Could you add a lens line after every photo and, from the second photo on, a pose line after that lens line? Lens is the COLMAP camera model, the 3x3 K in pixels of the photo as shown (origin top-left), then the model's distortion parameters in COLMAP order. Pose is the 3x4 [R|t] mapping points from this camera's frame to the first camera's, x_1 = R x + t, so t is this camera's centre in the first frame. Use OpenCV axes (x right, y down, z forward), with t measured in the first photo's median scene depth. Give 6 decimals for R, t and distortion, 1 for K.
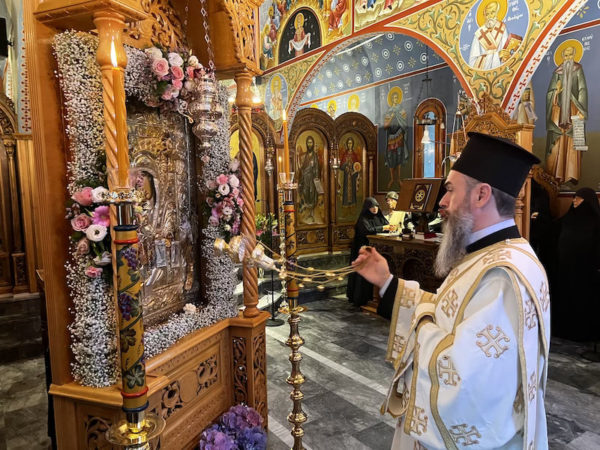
lens RADIAL K [[454.3, 0, 298.1], [0, 454.3, 227.0], [0, 0, 1]] dist [0.046650, -0.053894]
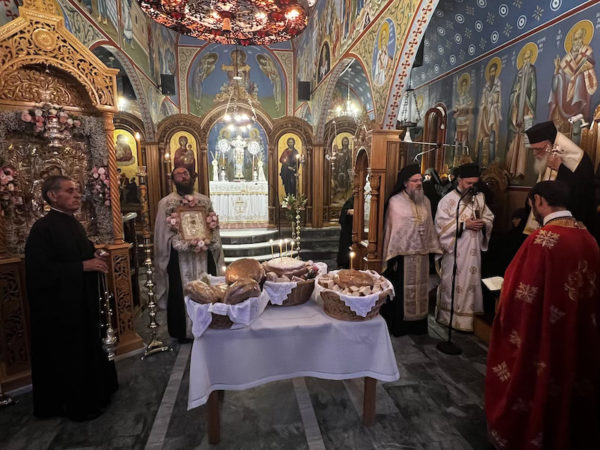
lens RADIAL K [[351.7, 0, 296.9], [0, 351.7, 226.2], [0, 0, 1]] dist [-0.005190, 0.002325]
pose [[0.901982, 0.084090, -0.423507, 0.487729], [-0.058594, 0.995617, 0.072893, -0.010576], [0.427780, -0.040933, 0.902955, 0.009739]]
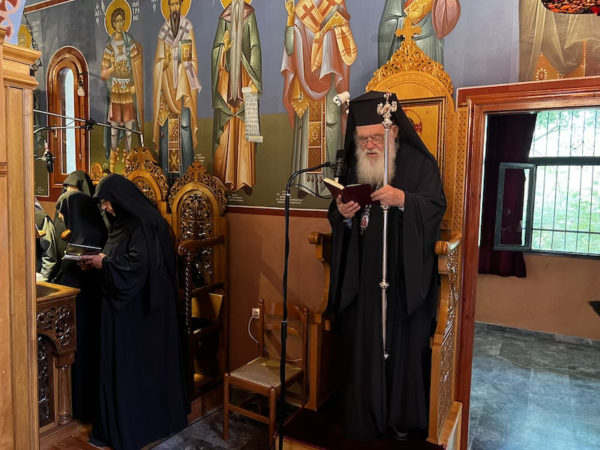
lens RADIAL K [[454.3, 0, 300.6], [0, 454.3, 224.6], [0, 0, 1]] dist [0.046650, -0.053894]
pose [[0.889388, -0.000206, 0.457152, 0.378092], [0.003043, 0.999980, -0.005471, -0.045580], [-0.457142, 0.006257, 0.889372, 0.395842]]
